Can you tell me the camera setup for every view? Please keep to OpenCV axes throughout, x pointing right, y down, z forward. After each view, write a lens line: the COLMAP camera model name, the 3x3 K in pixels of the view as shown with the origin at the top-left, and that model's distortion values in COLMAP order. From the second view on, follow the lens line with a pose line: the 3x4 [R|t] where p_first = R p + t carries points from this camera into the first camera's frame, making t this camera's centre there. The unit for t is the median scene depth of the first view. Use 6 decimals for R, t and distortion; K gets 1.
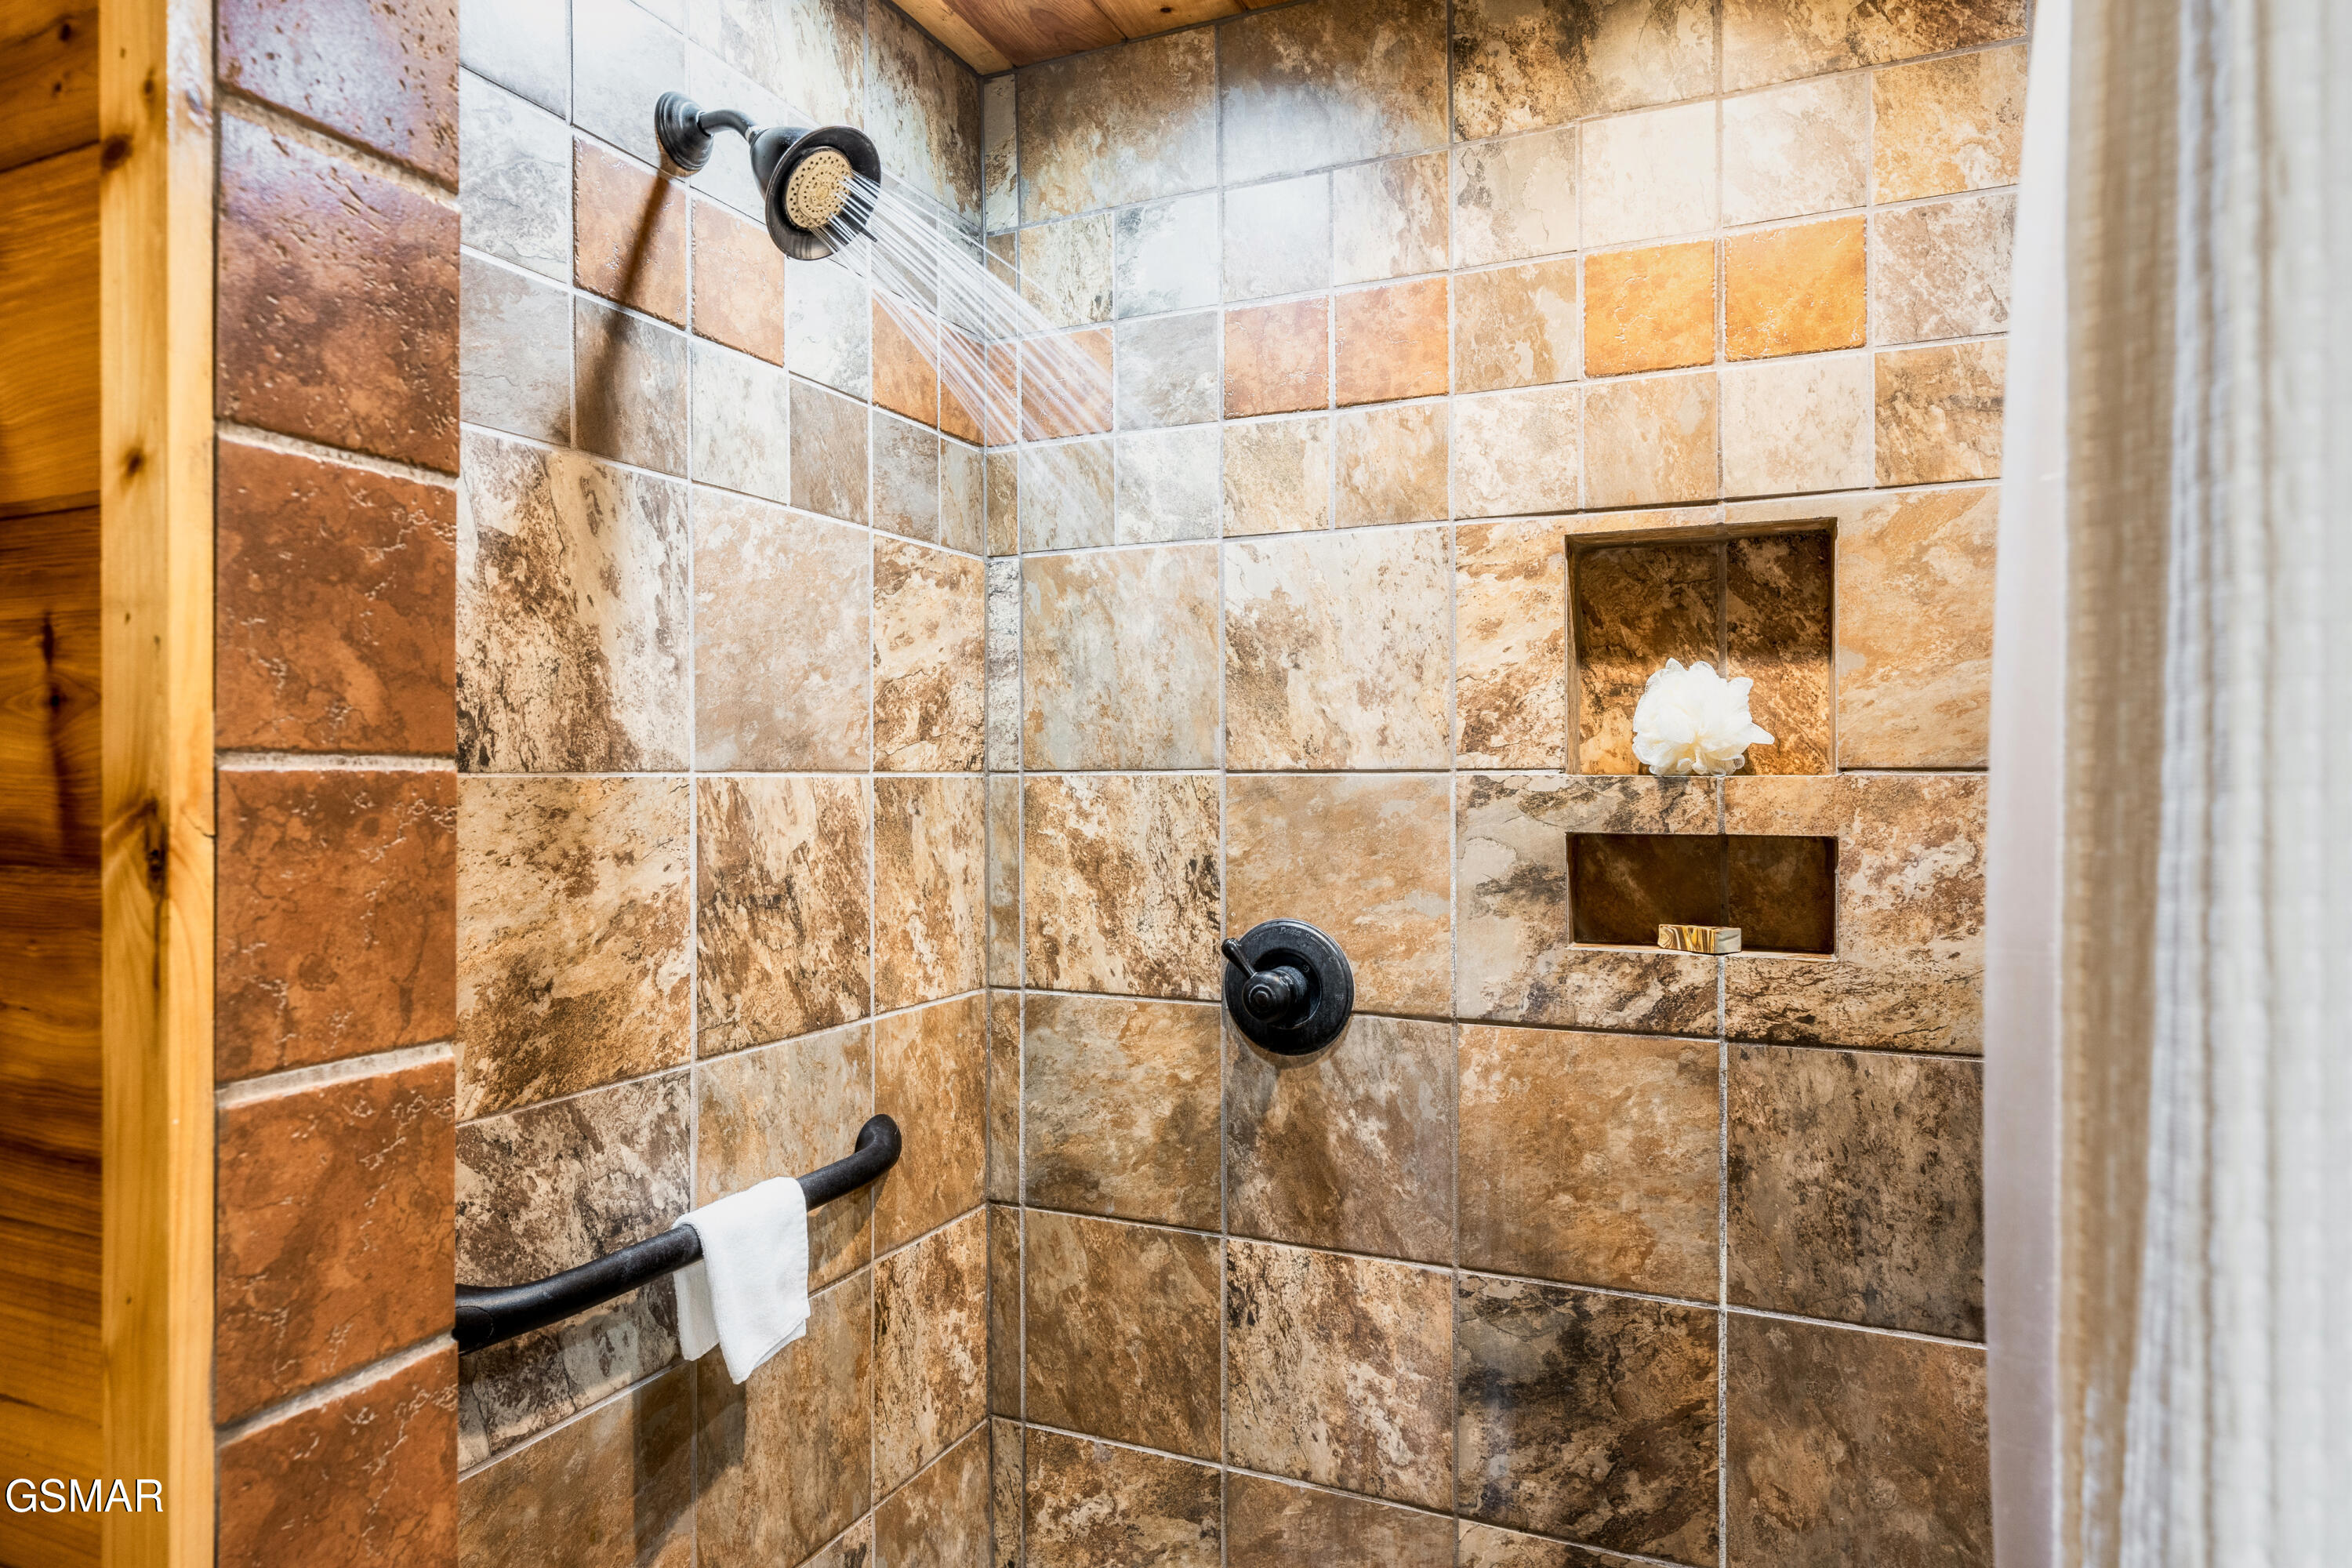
lens RADIAL K [[1387.5, 0, 1172.9], [0, 1387.5, 766.1], [0, 0, 1]] dist [-0.003271, 0.003687]
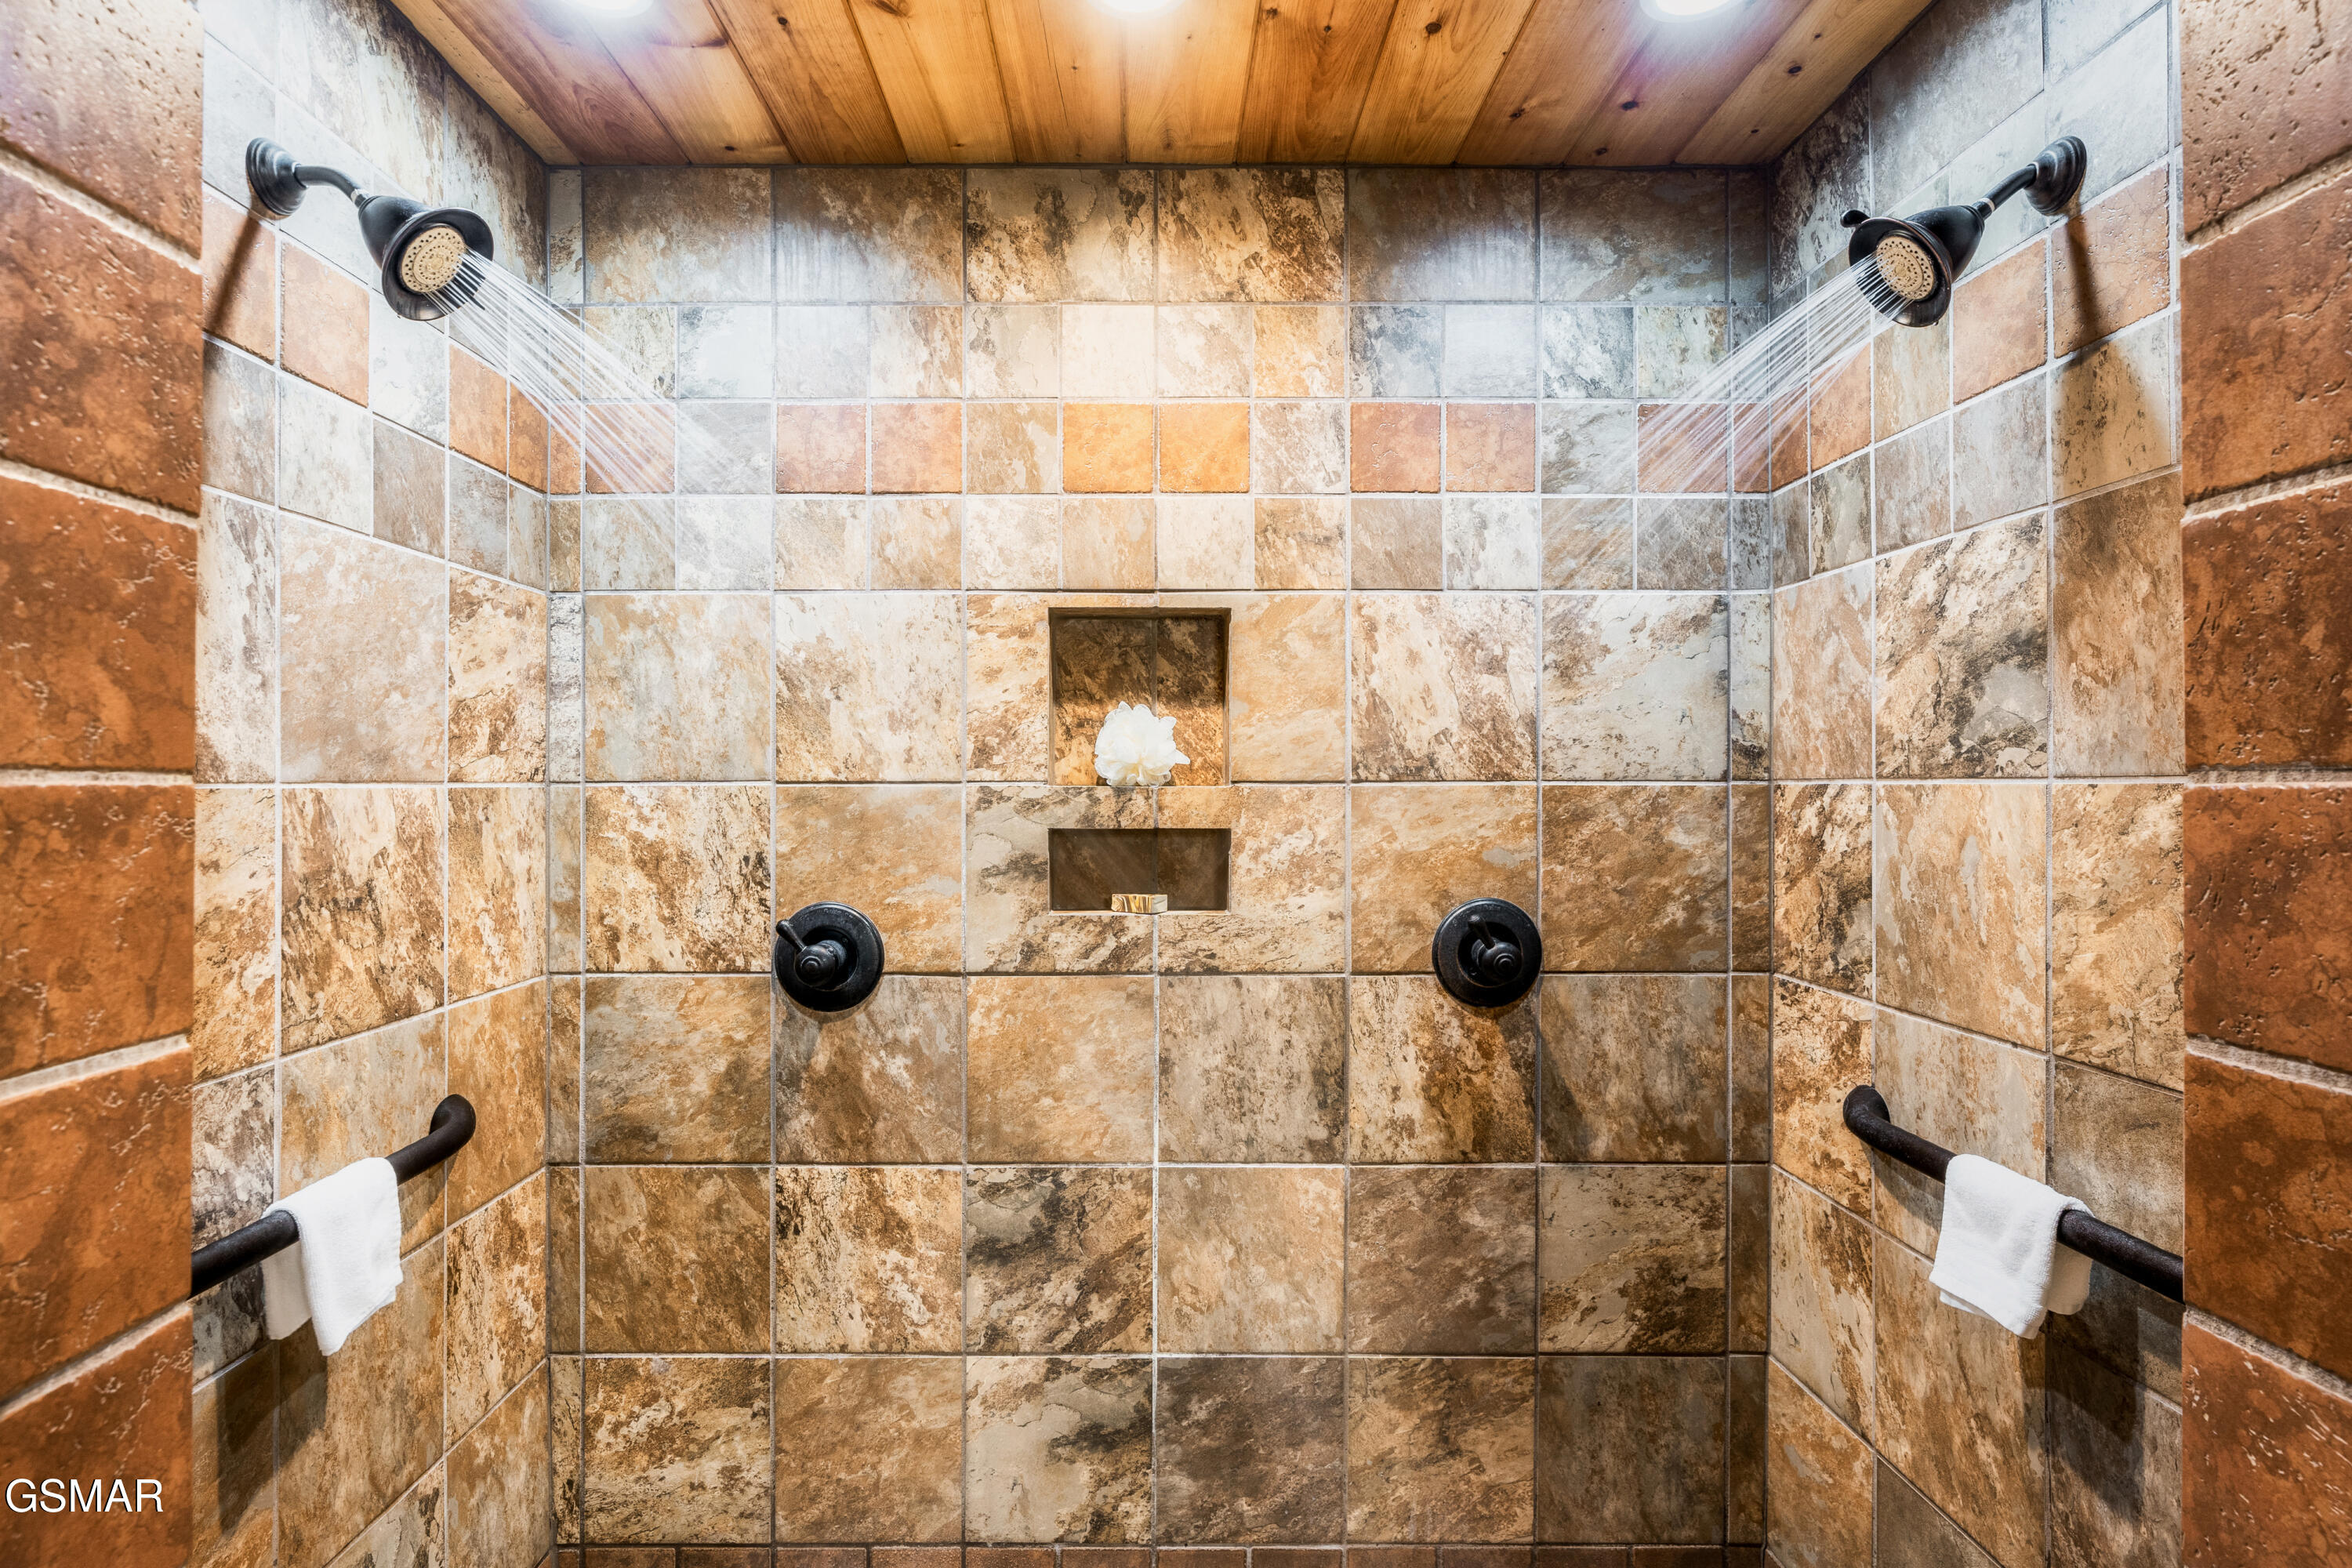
lens RADIAL K [[1149.3, 0, 1142.9], [0, 1149.3, 772.1], [0, 0, 1]] dist [-0.006506, 0.001806]
pose [[0.913285, 0.004588, 0.407296, -0.084778], [-0.003214, 0.999987, -0.004058, -0.002454], [-0.407309, 0.002397, 0.913287, -0.054054]]
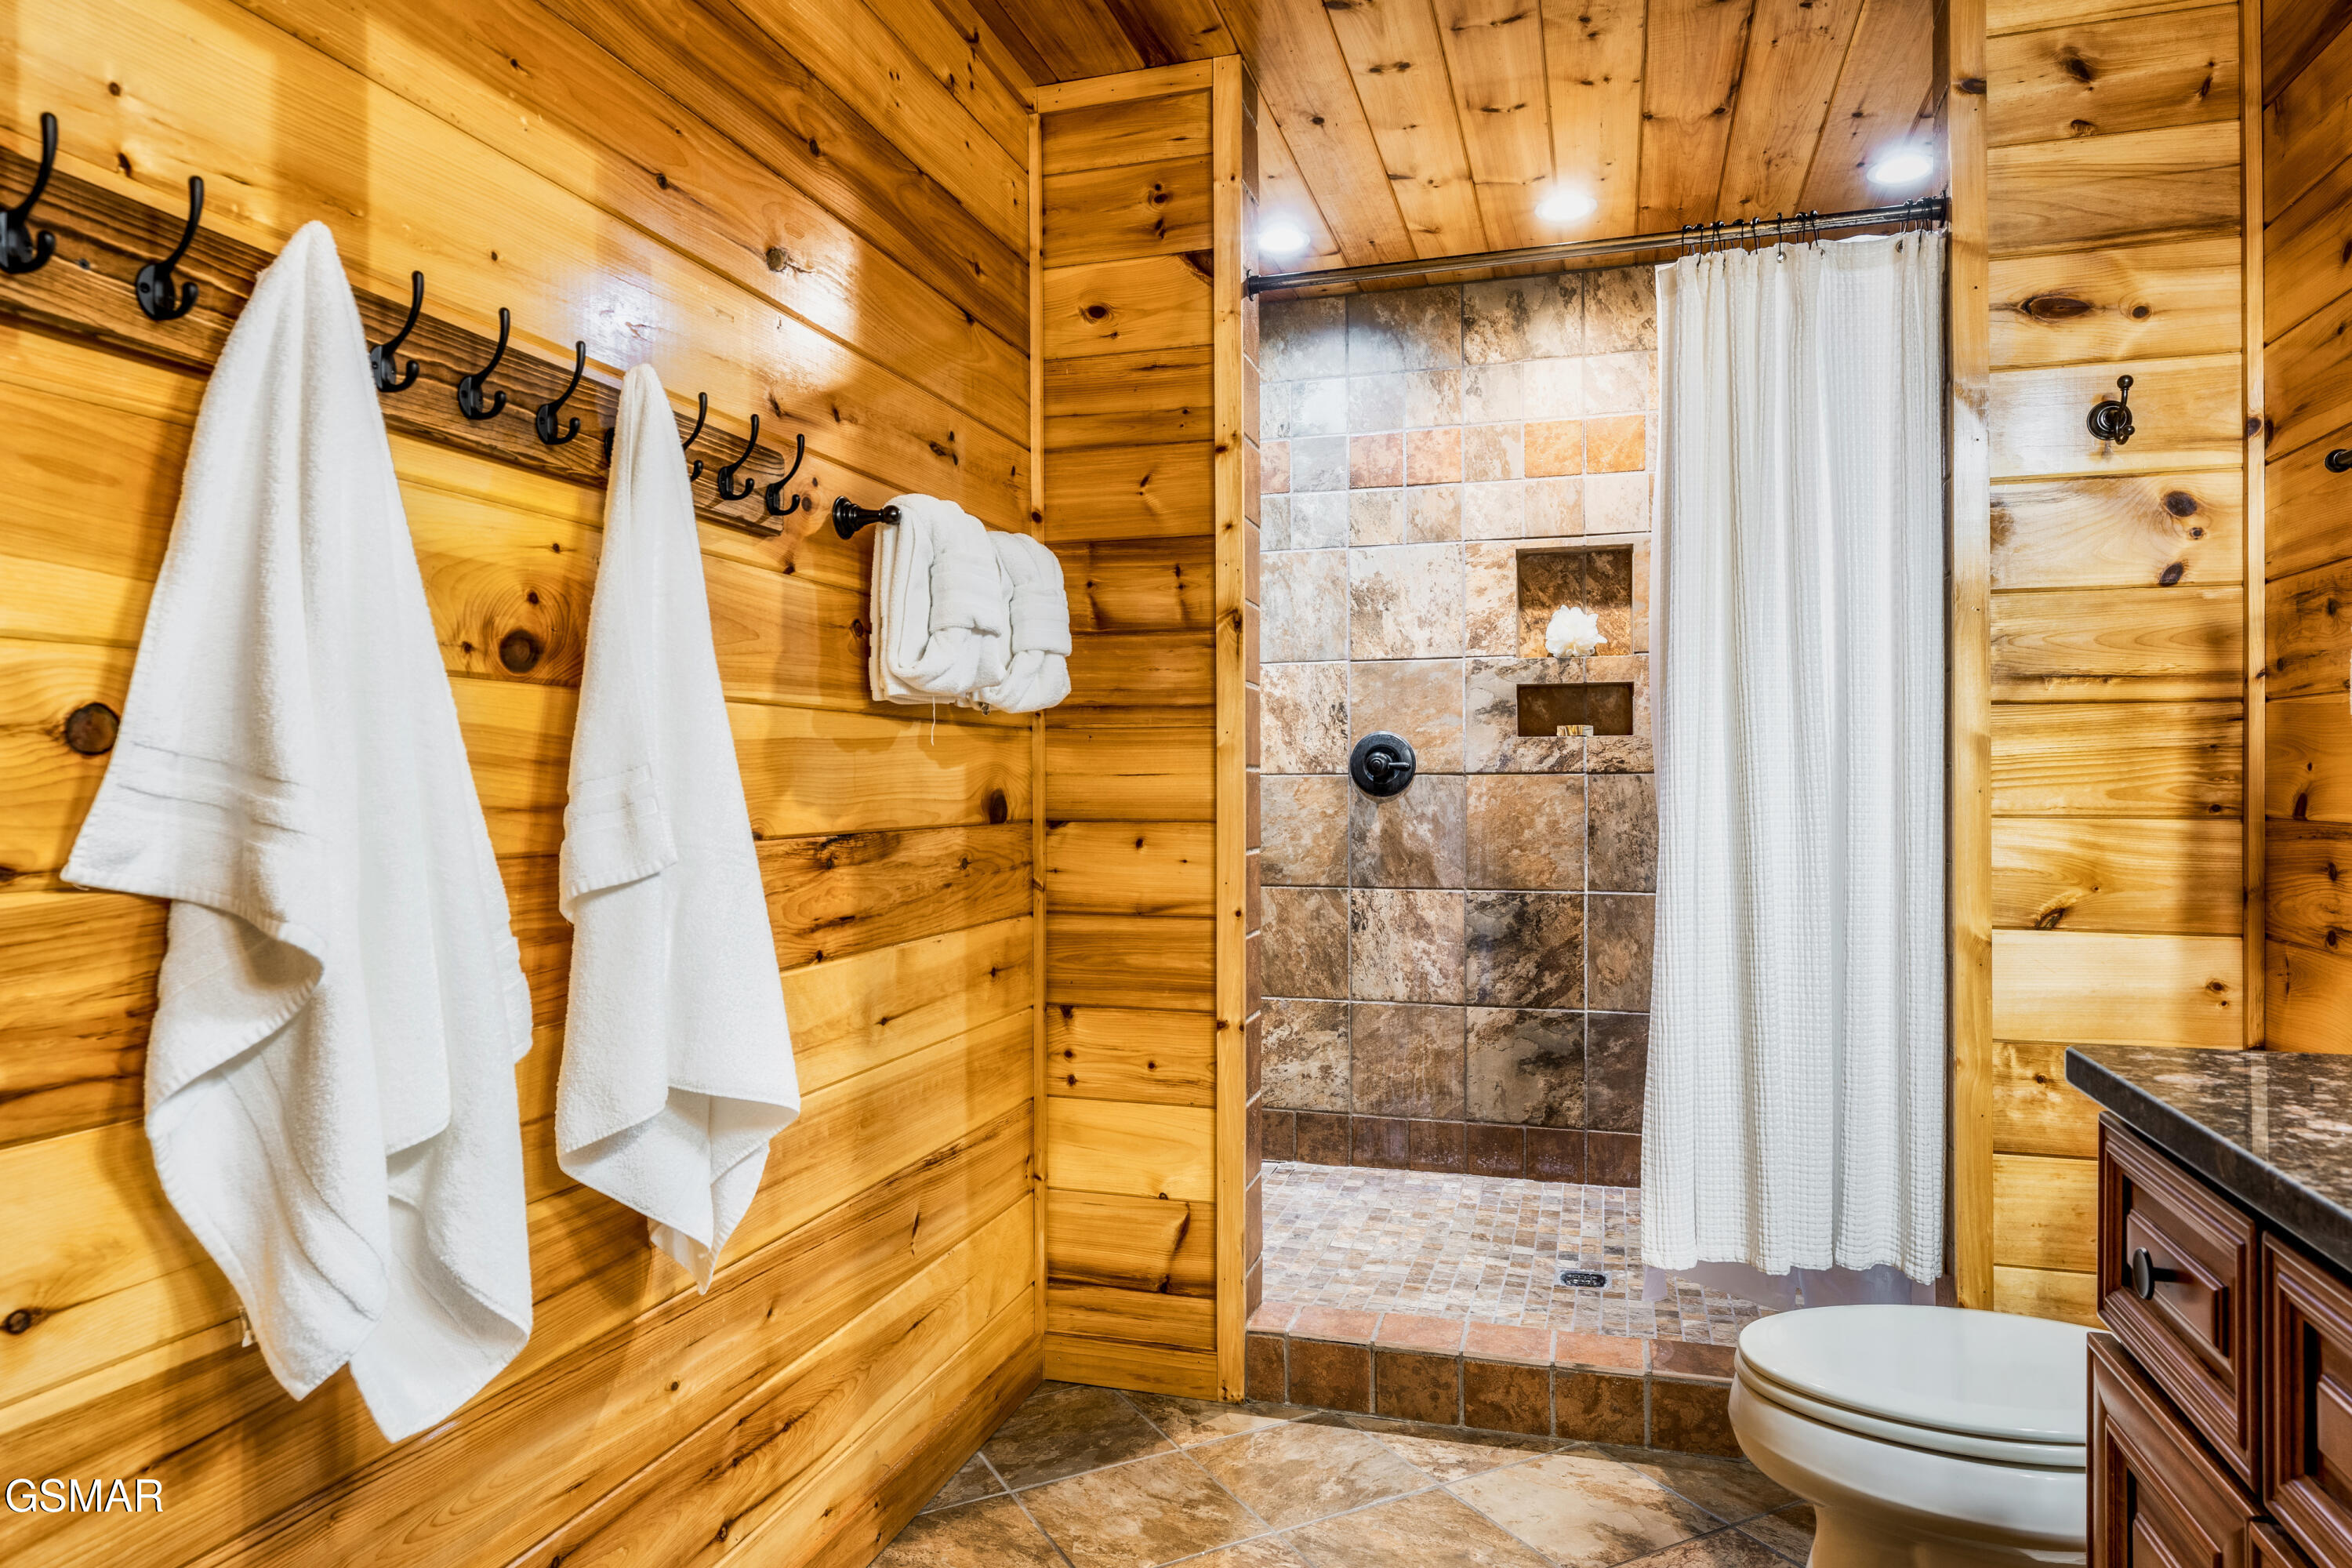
lens RADIAL K [[1387.5, 0, 1188.9], [0, 1387.5, 766.8], [0, 0, 1]] dist [-0.003271, 0.003687]
pose [[0.991884, -0.000610, 0.127147, -0.496319], [0.000826, 0.999998, -0.001646, 0.176450], [-0.127145, 0.001738, 0.991883, -1.081664]]
